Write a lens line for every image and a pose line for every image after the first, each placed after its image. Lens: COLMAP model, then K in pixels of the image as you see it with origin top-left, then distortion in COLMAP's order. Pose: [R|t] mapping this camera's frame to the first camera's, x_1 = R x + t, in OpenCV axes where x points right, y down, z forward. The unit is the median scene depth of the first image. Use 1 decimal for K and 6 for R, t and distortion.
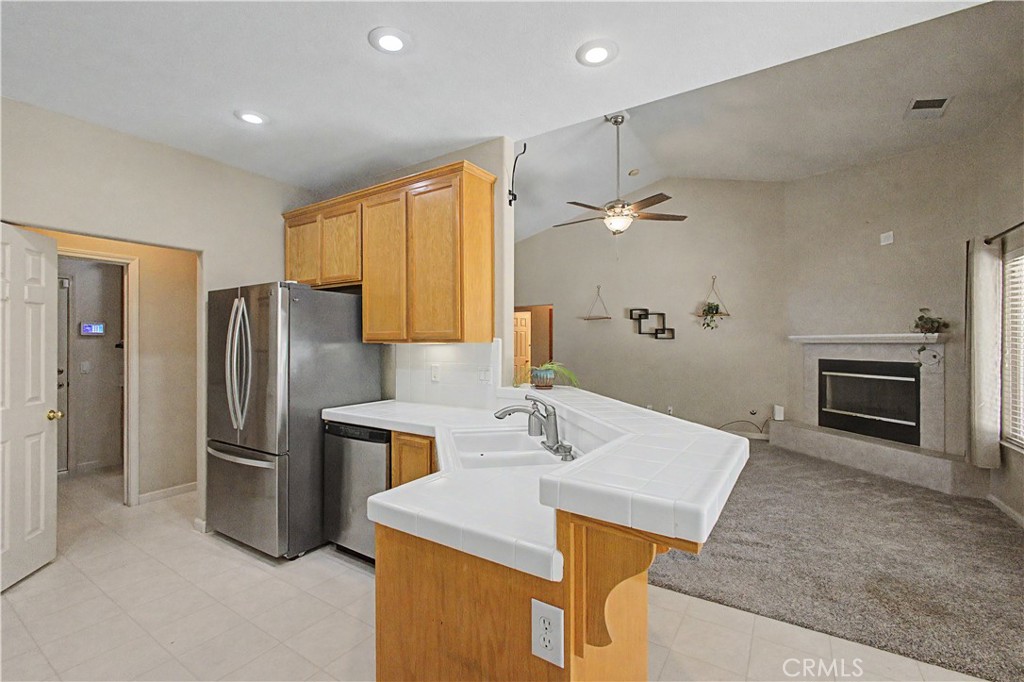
lens RADIAL K [[439.7, 0, 507.8], [0, 439.7, 339.8], [0, 0, 1]] dist [-0.001398, 0.000519]
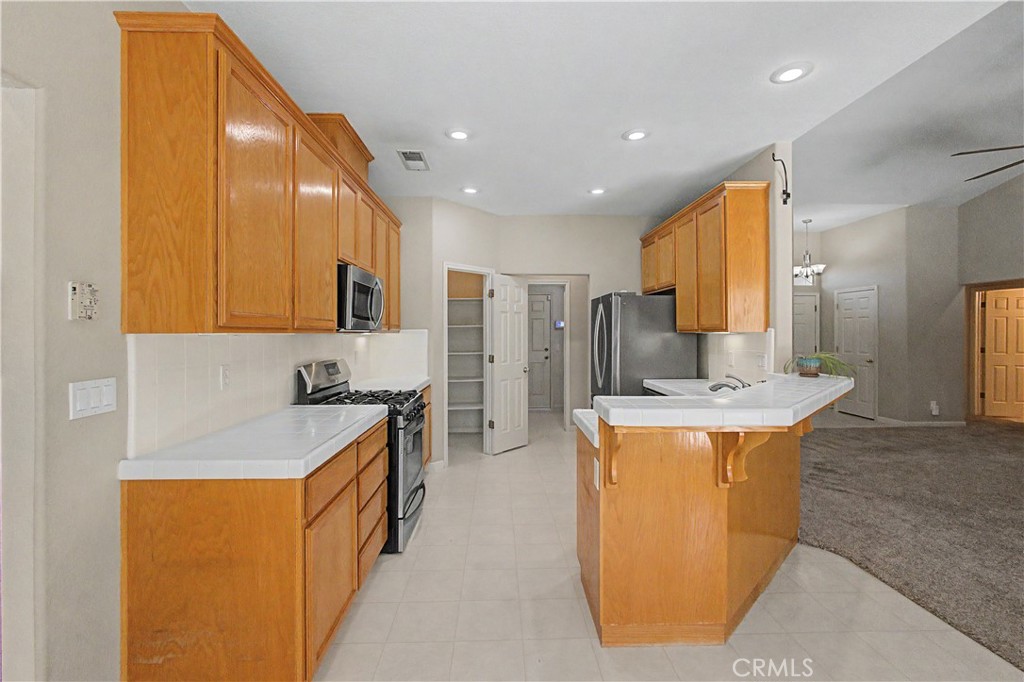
lens RADIAL K [[448.5, 0, 511.3], [0, 448.5, 332.7], [0, 0, 1]] dist [0.000169, 0.000248]
pose [[0.570360, 0.001263, -0.821394, 0.524906], [0.003703, 0.999985, 0.004108, 0.000148], [0.821387, -0.005385, 0.570346, -0.171221]]
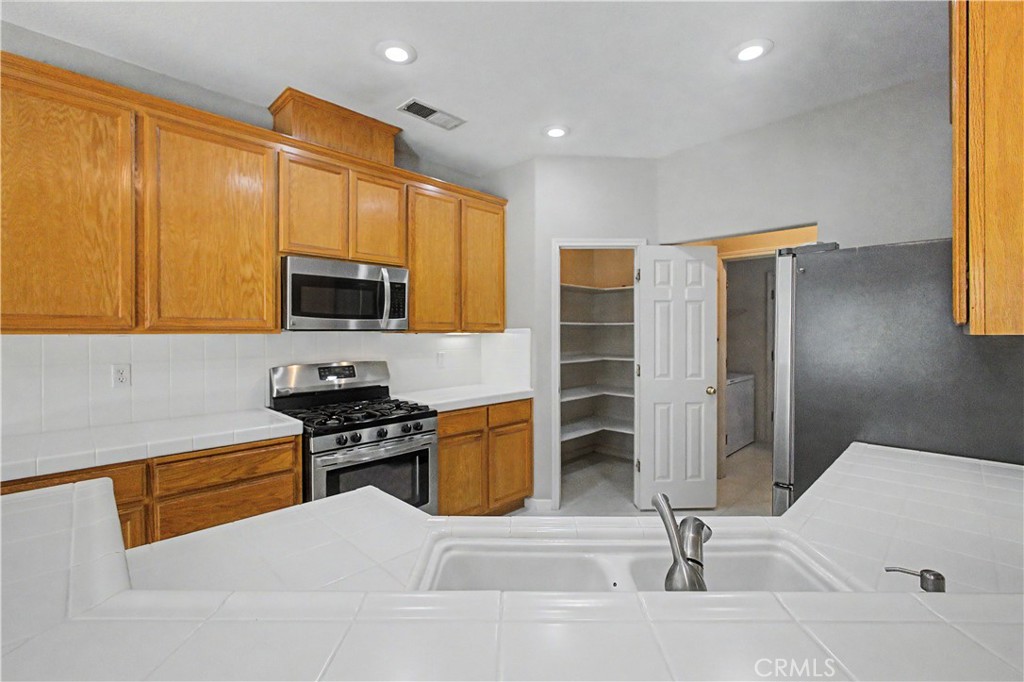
lens RADIAL K [[439.3, 0, 514.3], [0, 439.3, 335.6], [0, 0, 1]] dist [-0.001395, 0.000072]
pose [[-0.202018, 0.012423, -0.979303, 0.264963], [0.005836, 0.999917, 0.011480, 0.000895], [0.979364, -0.003396, -0.202073, 0.678962]]
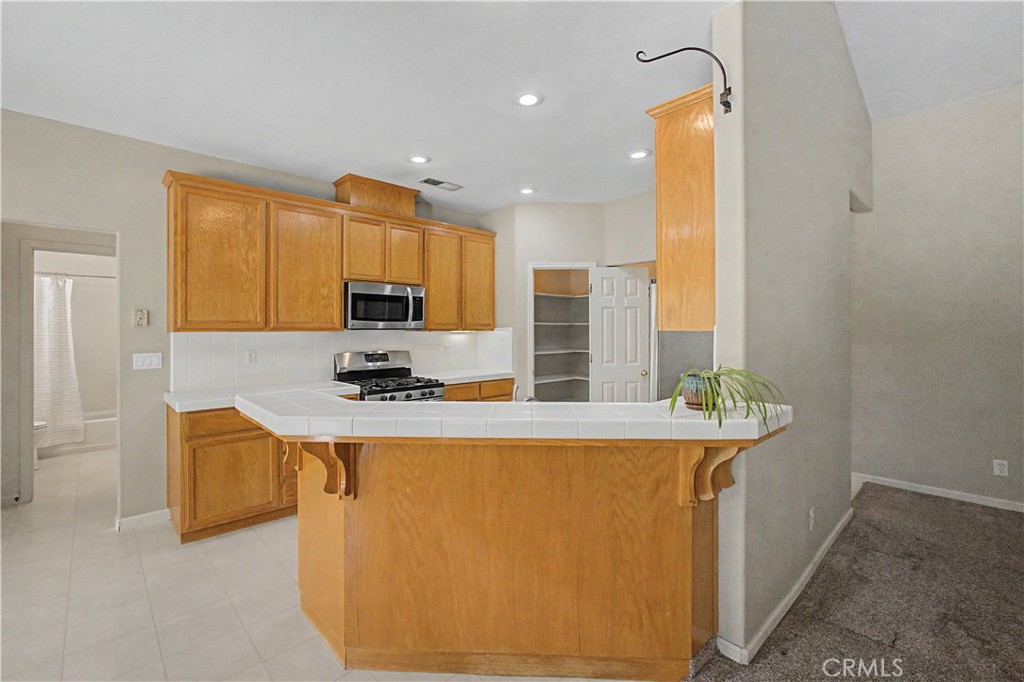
lens RADIAL K [[443.9, 0, 509.1], [0, 443.9, 328.6], [0, 0, 1]] dist [-0.000299, 0.000096]
pose [[-0.237687, 0.001063, -0.971341, 0.699130], [0.008098, 0.999967, -0.000888, 0.000745], [0.971308, -0.008076, -0.237688, 0.863297]]
